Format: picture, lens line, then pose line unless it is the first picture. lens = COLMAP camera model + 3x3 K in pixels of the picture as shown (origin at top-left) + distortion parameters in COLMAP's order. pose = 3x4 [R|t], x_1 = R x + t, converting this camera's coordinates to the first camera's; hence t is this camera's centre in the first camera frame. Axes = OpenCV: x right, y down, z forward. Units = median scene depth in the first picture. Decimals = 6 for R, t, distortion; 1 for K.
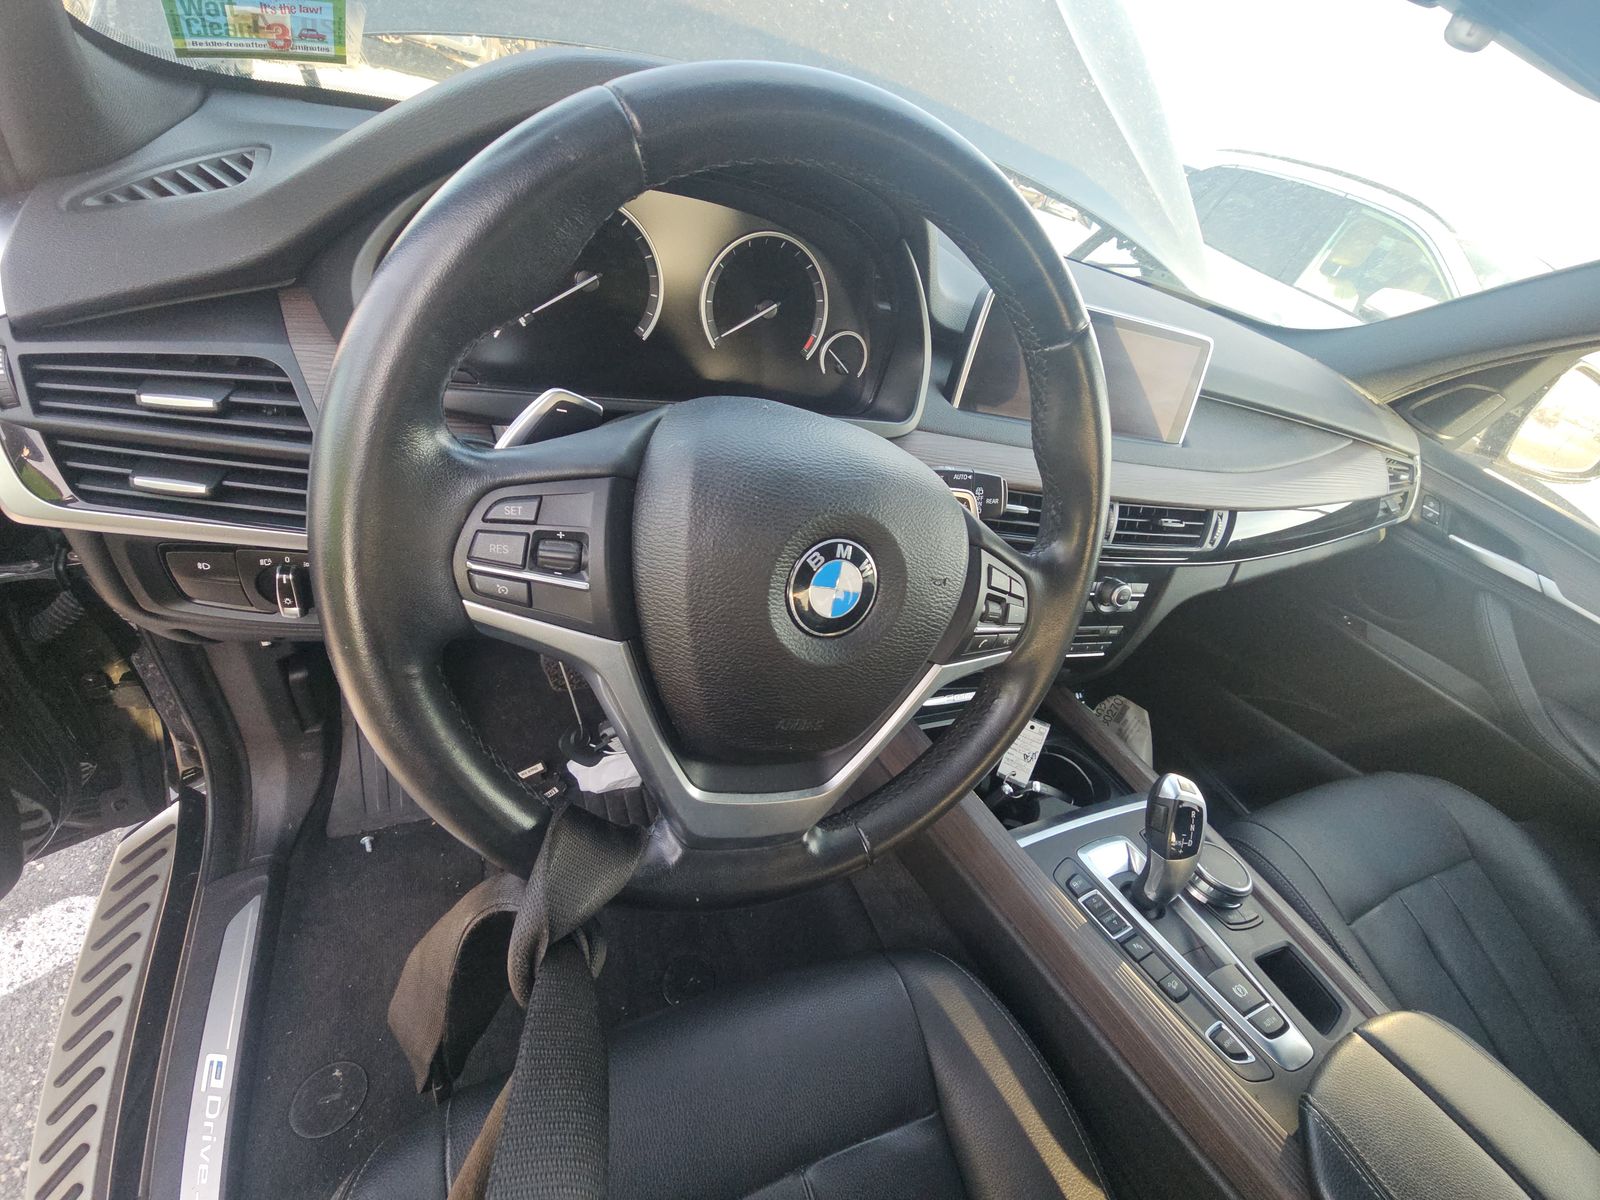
lens RADIAL K [[645.4, 0, 802.7], [0, 645.4, 605.5], [0, 0, 1]] dist [0.012013, -0.010045]
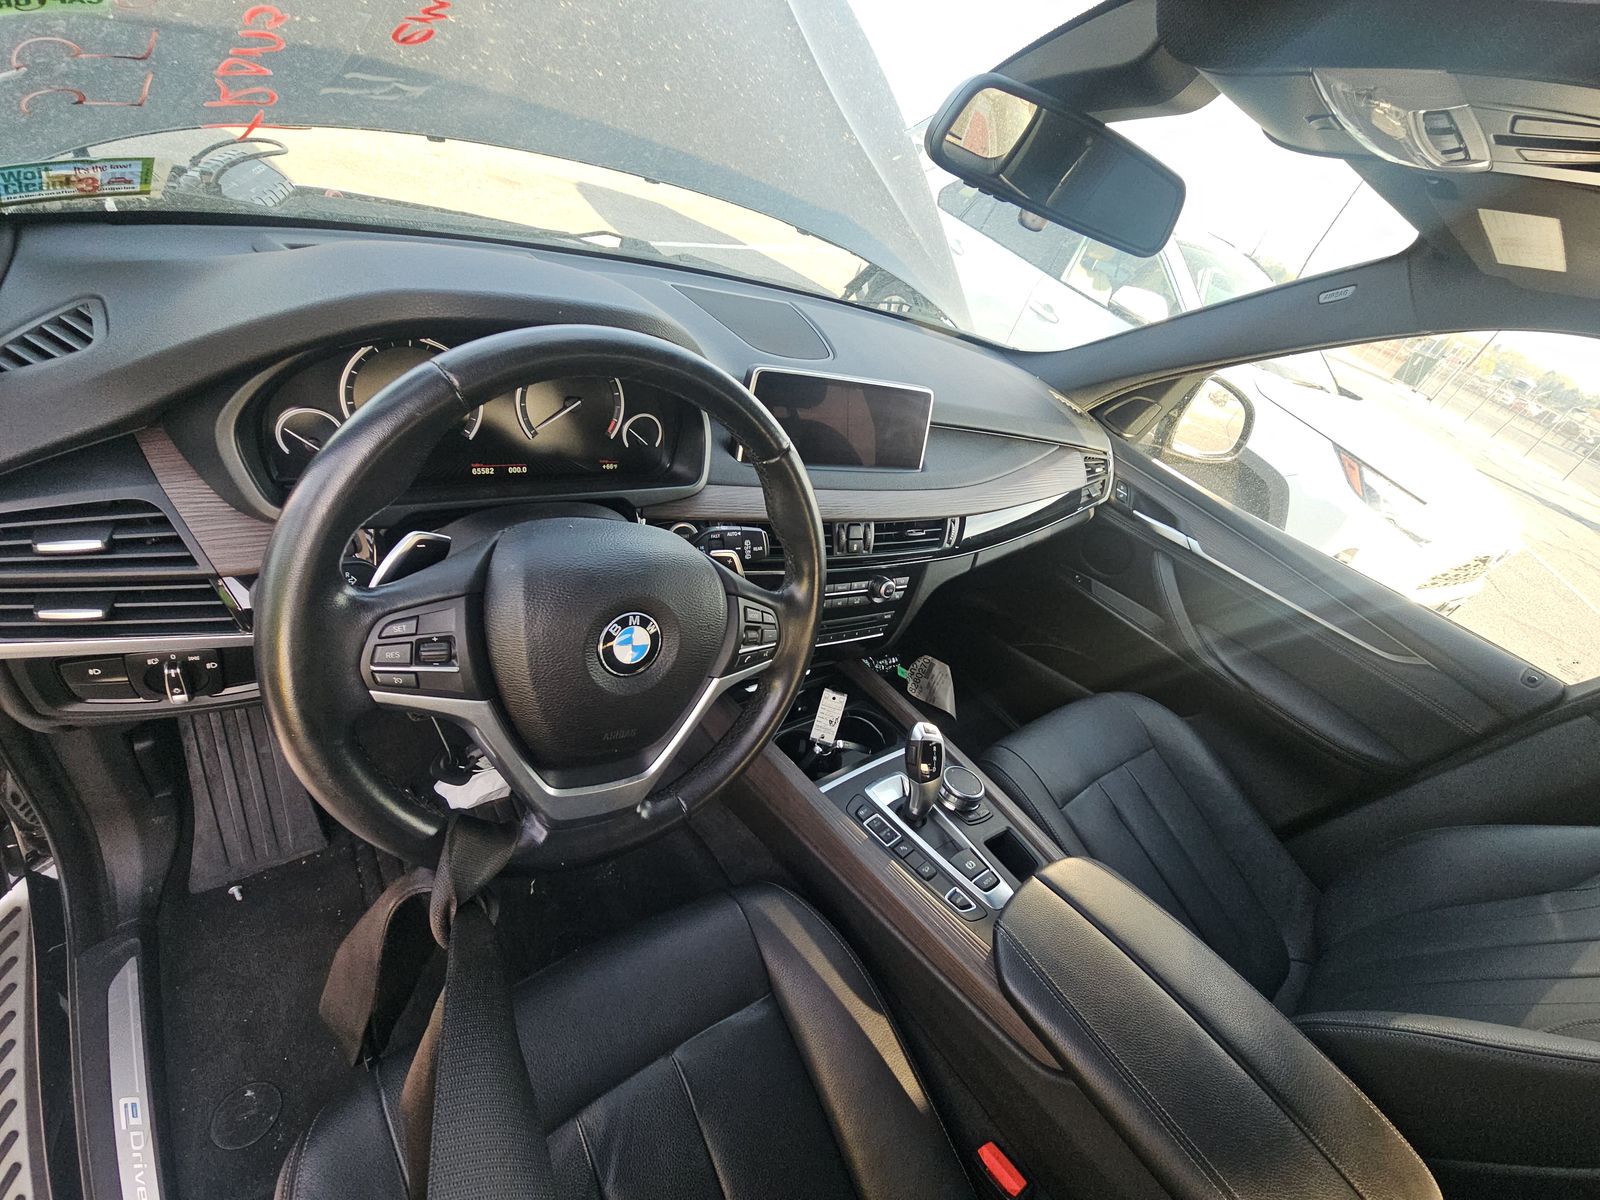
lens RADIAL K [[645.4, 0, 802.7], [0, 645.4, 605.5], [0, 0, 1]] dist [0.012013, -0.010045]
pose [[0.972739, -0.105330, 0.206604, 0.075179], [0.097783, 0.994124, 0.046435, -0.081227], [-0.210281, -0.024967, 0.977322, -0.311965]]
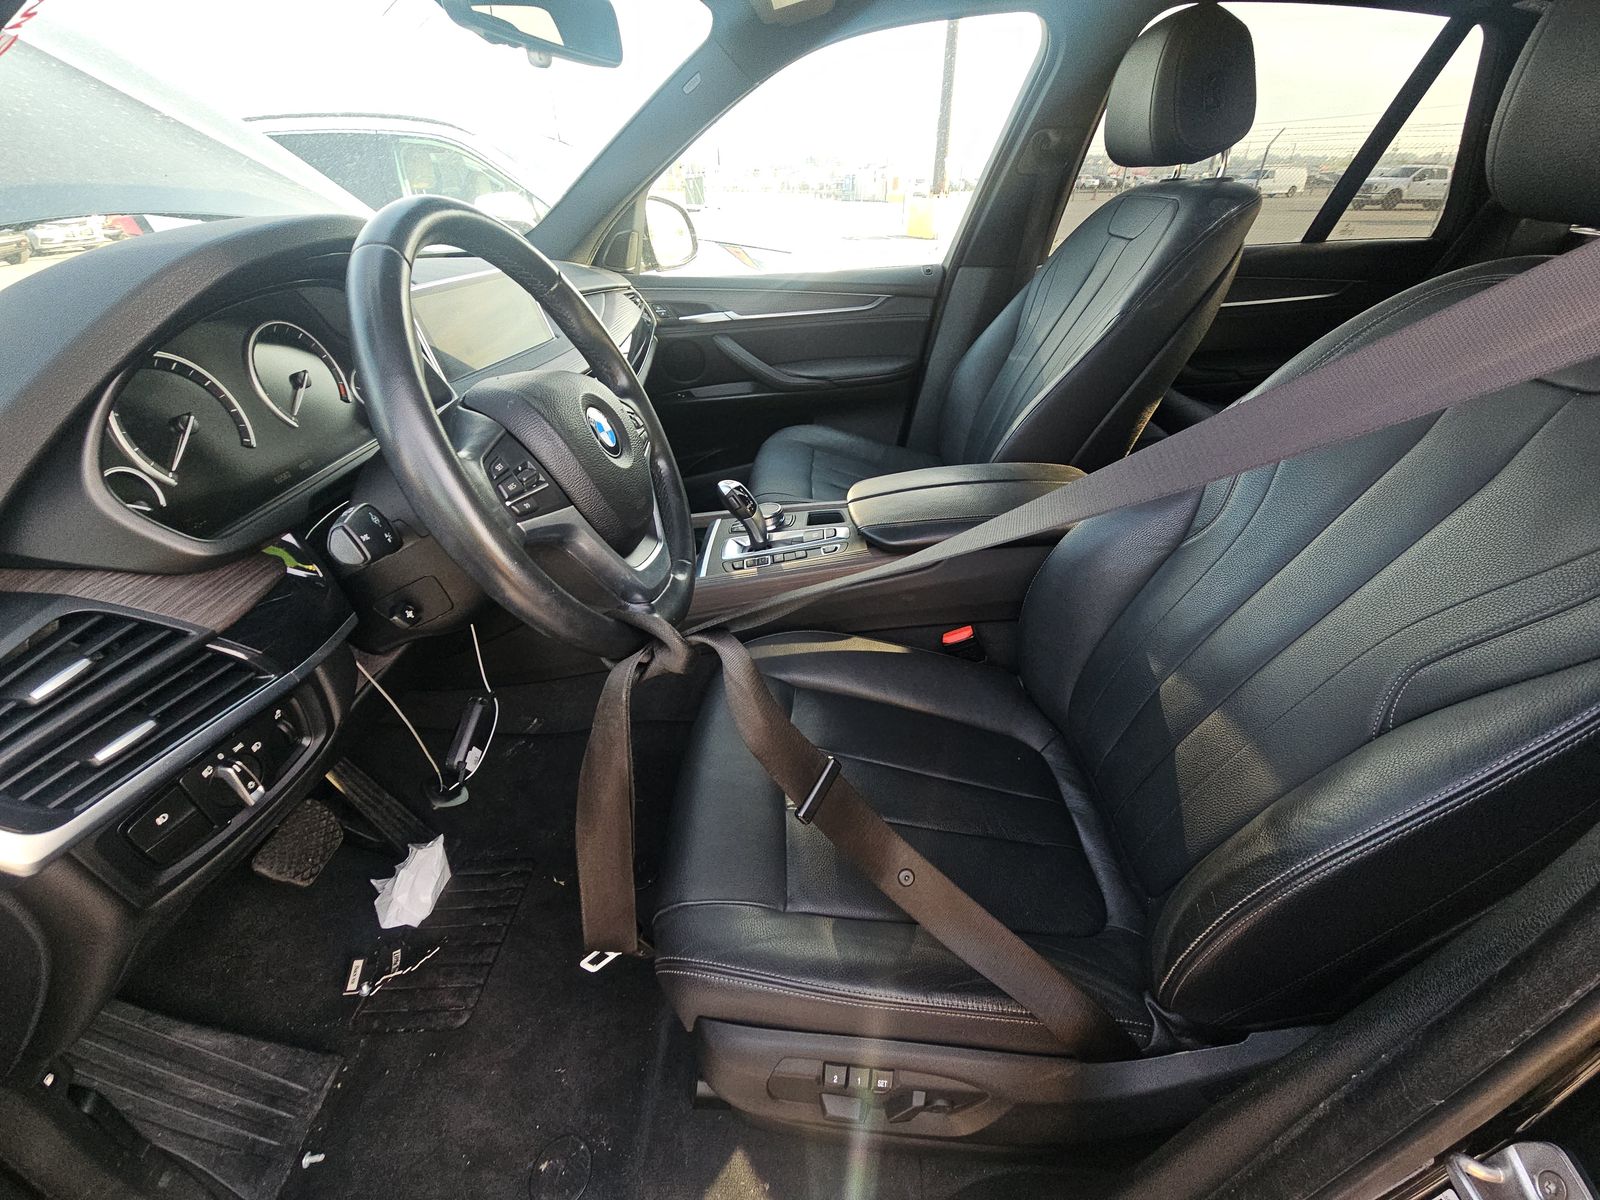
lens RADIAL K [[643.3, 0, 789.0], [0, 643.3, 603.6], [0, 0, 1]] dist [0.001417, -0.003643]
pose [[0.400911, -0.697553, 0.593877, -0.664333], [0.664167, 0.667808, 0.336028, 0.021265], [-0.630993, 0.259716, 0.731023, -0.329679]]
